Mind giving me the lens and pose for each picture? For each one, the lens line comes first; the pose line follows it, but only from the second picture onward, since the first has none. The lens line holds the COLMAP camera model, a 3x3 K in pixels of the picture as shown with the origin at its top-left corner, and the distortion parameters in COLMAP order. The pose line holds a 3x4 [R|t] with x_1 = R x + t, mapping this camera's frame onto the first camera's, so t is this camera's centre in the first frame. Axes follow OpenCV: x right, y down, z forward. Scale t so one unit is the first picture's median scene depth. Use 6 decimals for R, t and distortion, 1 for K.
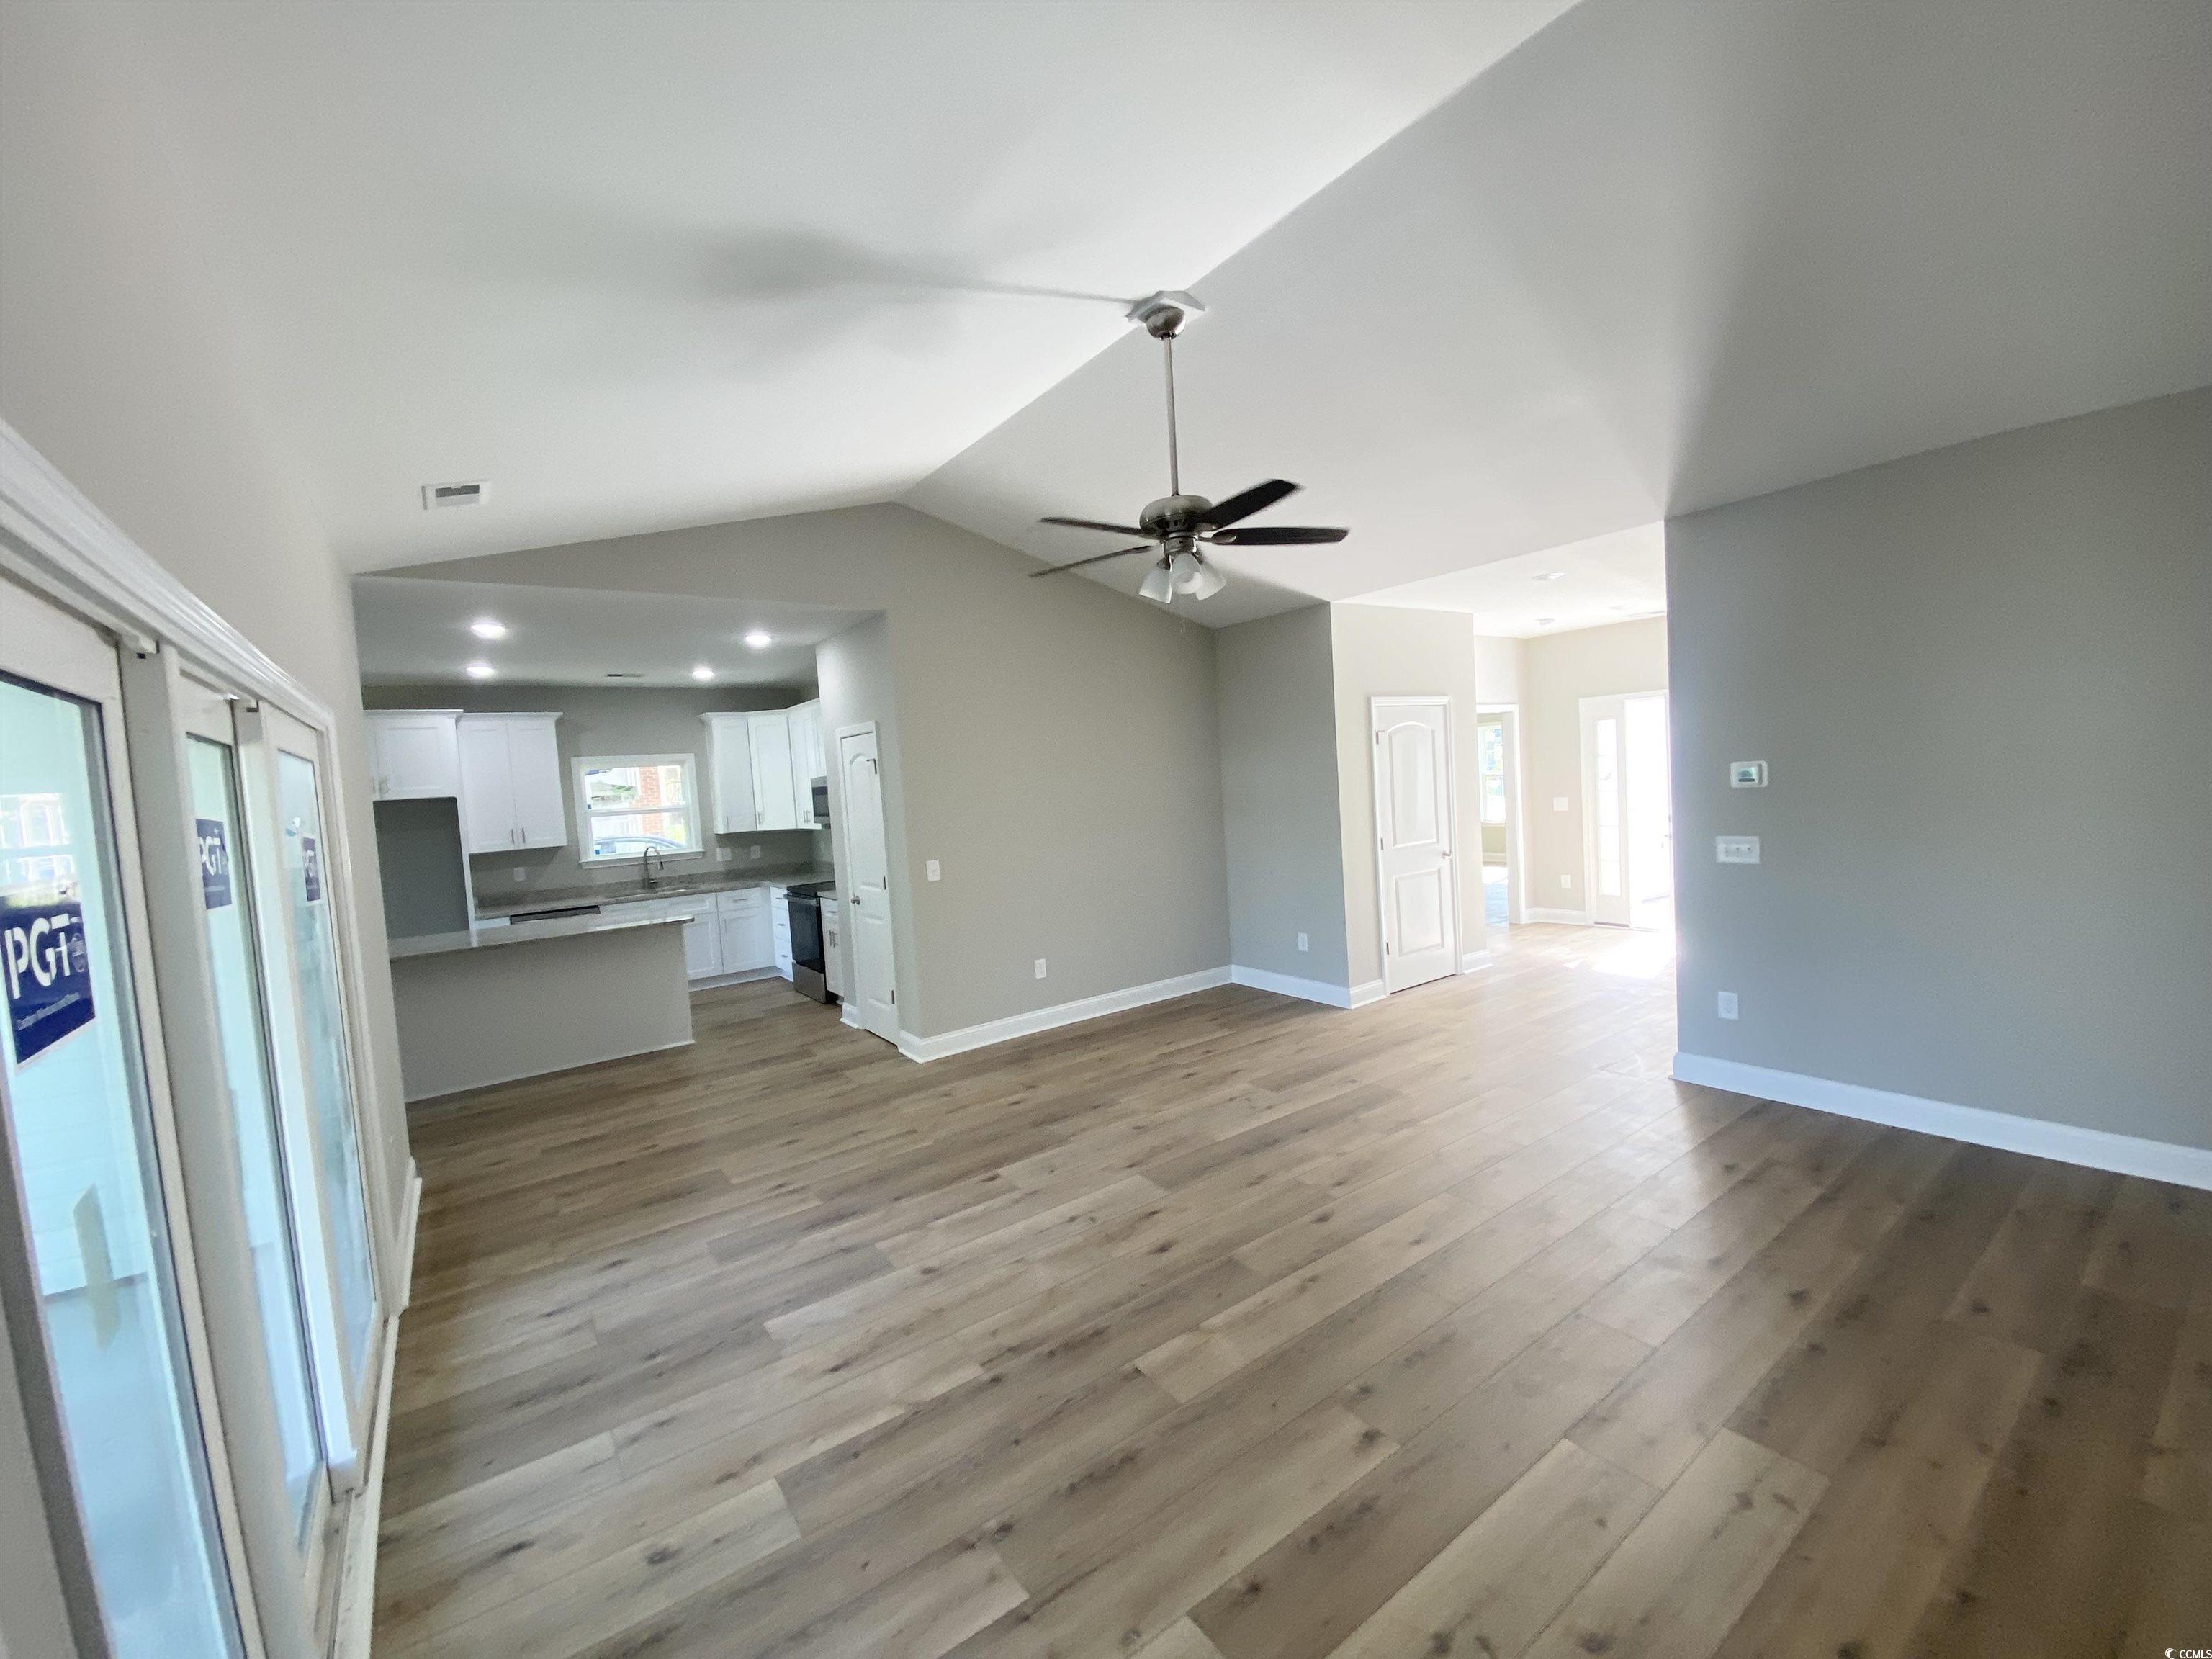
lens RADIAL K [[885.3, 0, 1101.1], [0, 885.3, 831.1], [0, 0, 1]] dist [0.045312, -0.037163]
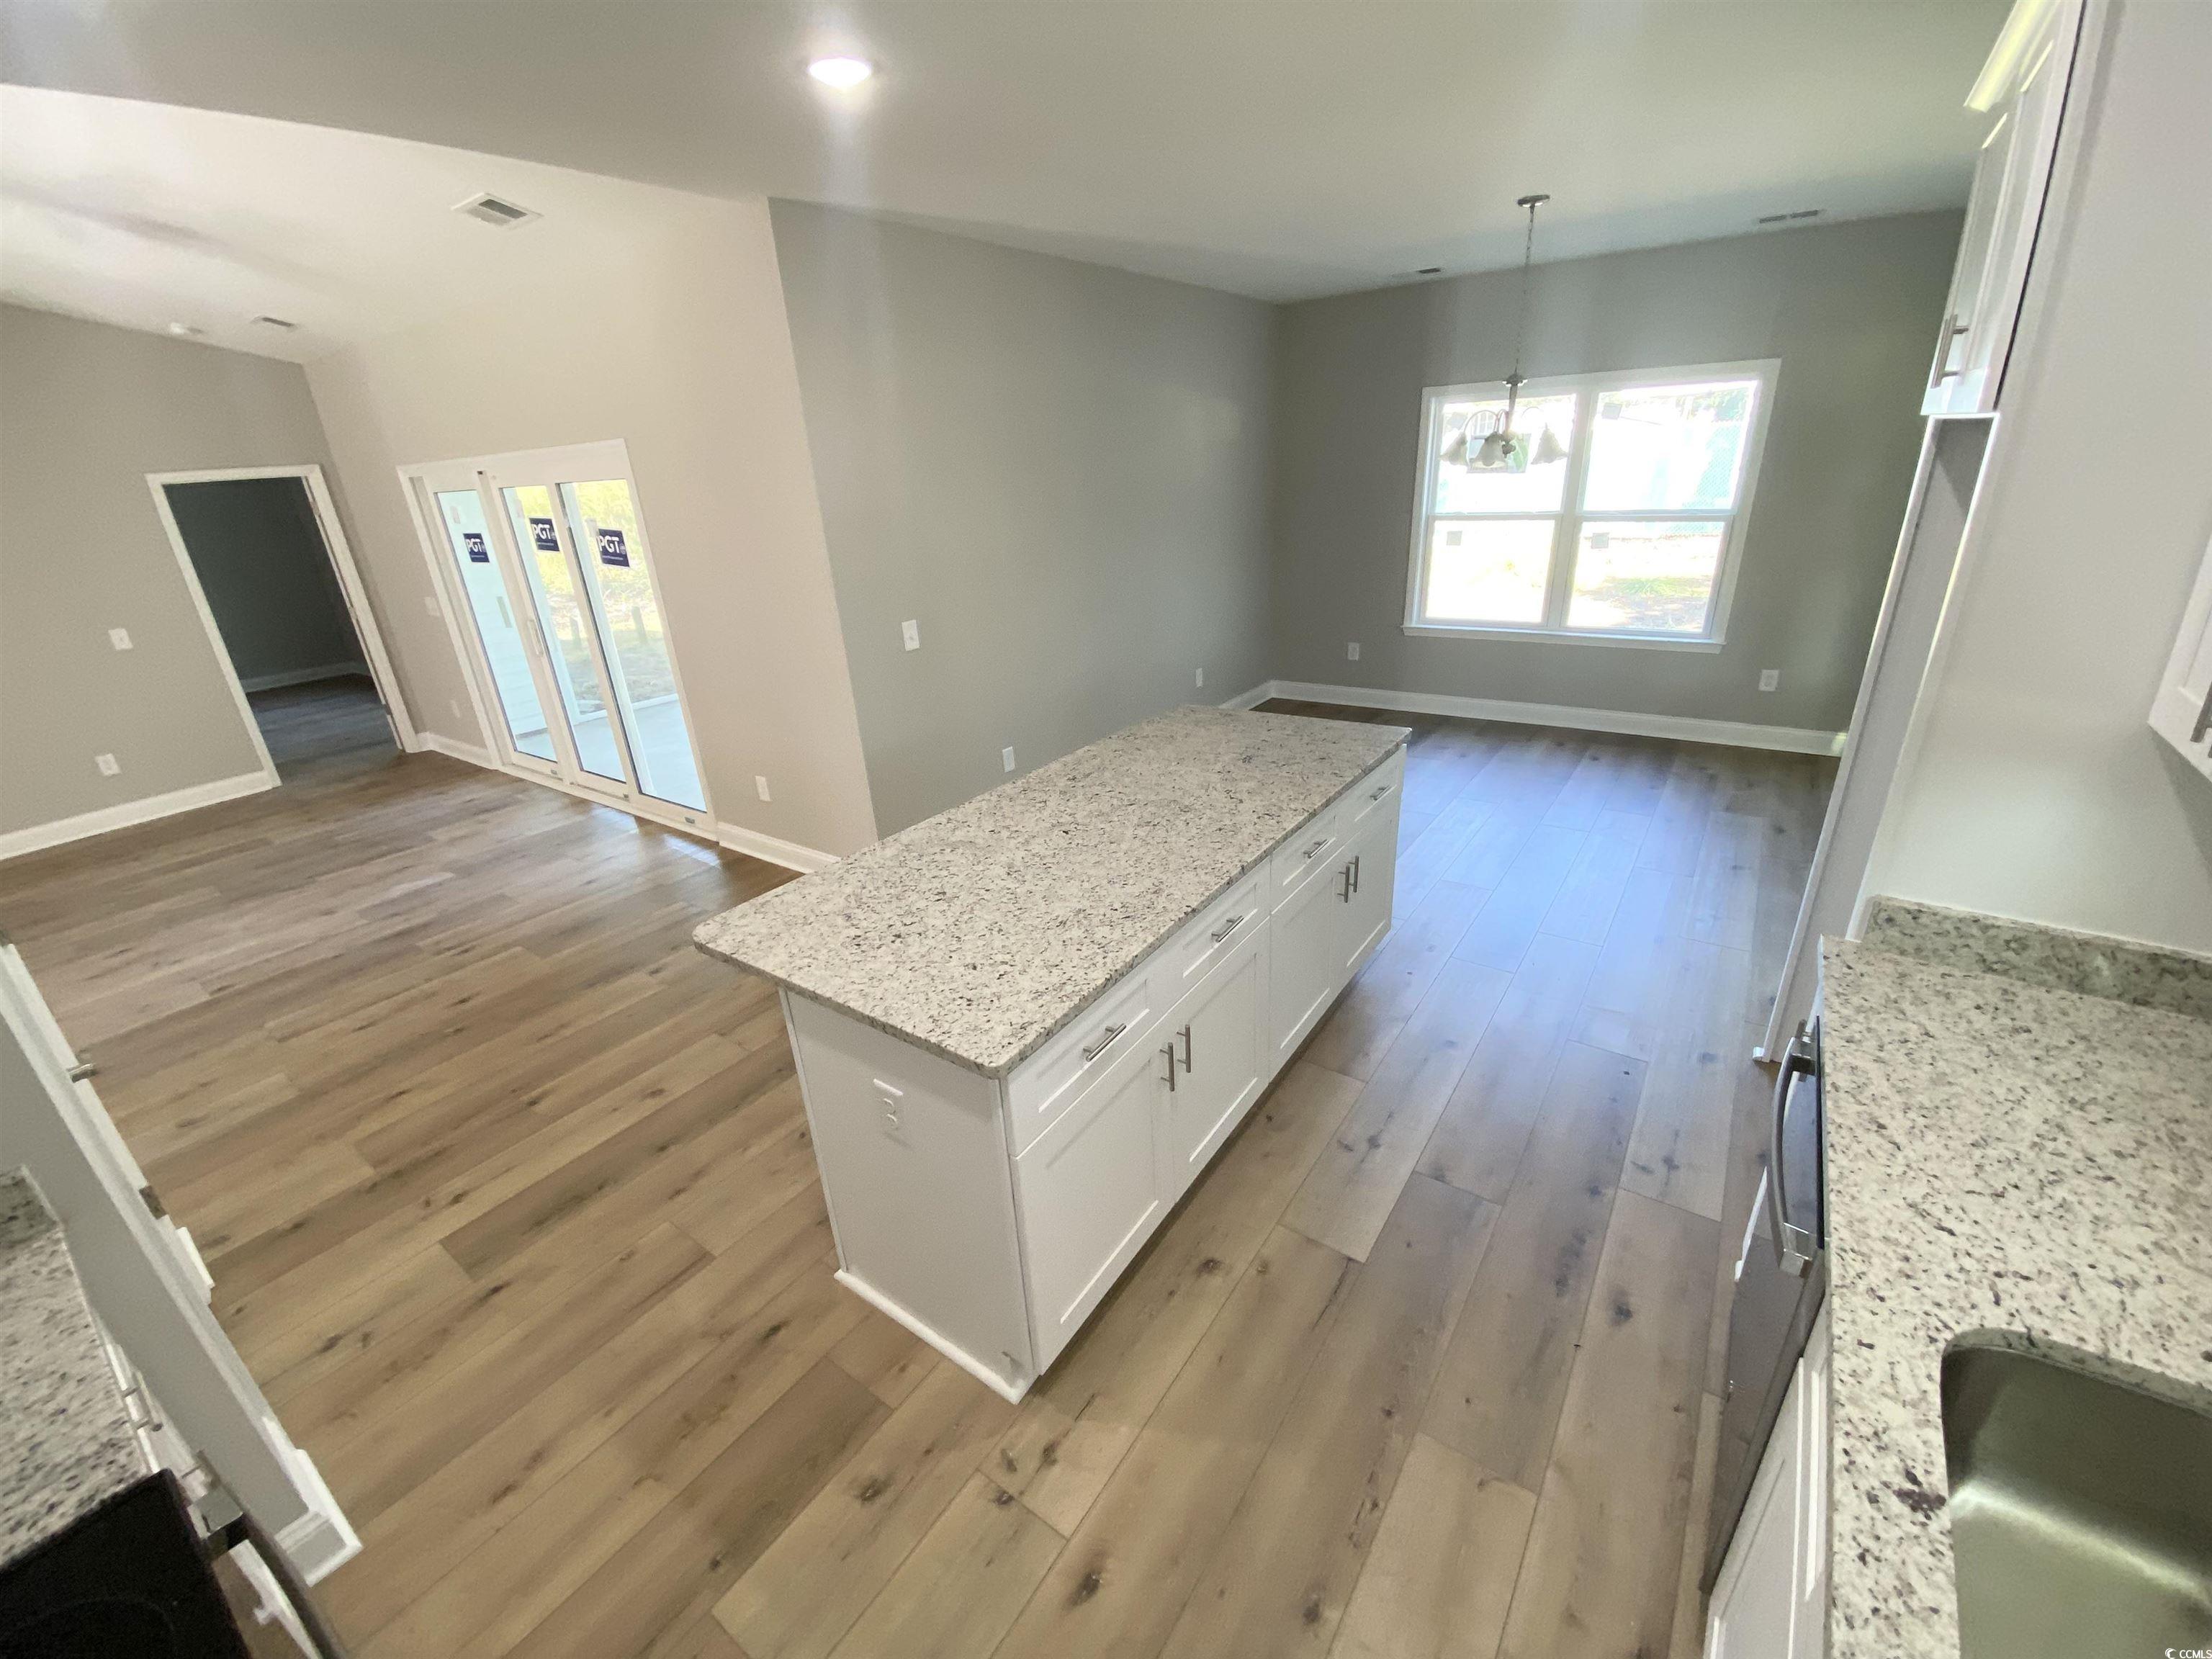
lens RADIAL K [[885.3, 0, 1101.1], [0, 885.3, 831.1], [0, 0, 1]] dist [0.045312, -0.037163]
pose [[-0.941455, 0.226056, -0.250124, -0.404067], [0.092478, 0.886597, 0.453204, -0.058131], [0.324209, 0.403540, -0.855596, 1.018594]]
